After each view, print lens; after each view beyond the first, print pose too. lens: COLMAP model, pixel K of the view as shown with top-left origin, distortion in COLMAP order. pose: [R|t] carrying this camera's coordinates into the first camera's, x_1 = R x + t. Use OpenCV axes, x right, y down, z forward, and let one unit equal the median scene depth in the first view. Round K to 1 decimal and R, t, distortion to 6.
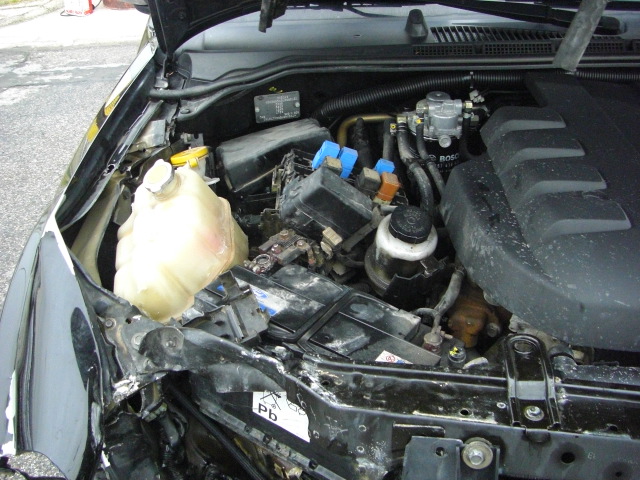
lens RADIAL K [[716.8, 0, 320.0], [0, 716.8, 240.0], [0, 0, 1]] dist [-0.164766, 0.045319]
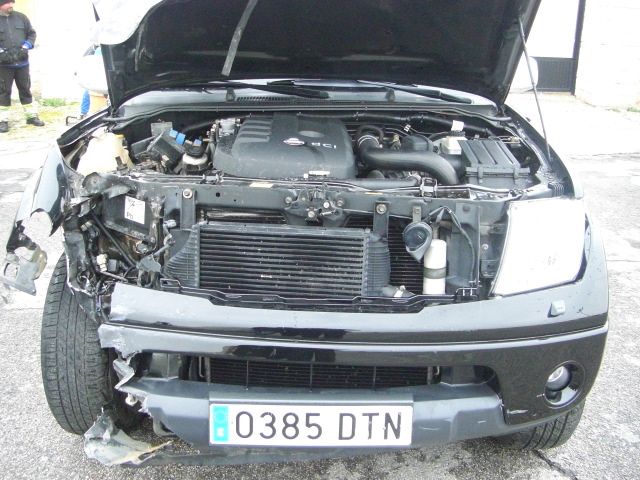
lens RADIAL K [[716.8, 0, 320.0], [0, 716.8, 240.0], [0, 0, 1]] dist [-0.164766, 0.045319]
pose [[0.999465, 0.027210, 0.018167, 0.501037], [-0.022070, 0.970623, -0.239591, 0.824795], [-0.024153, 0.239061, 0.970704, -1.289381]]
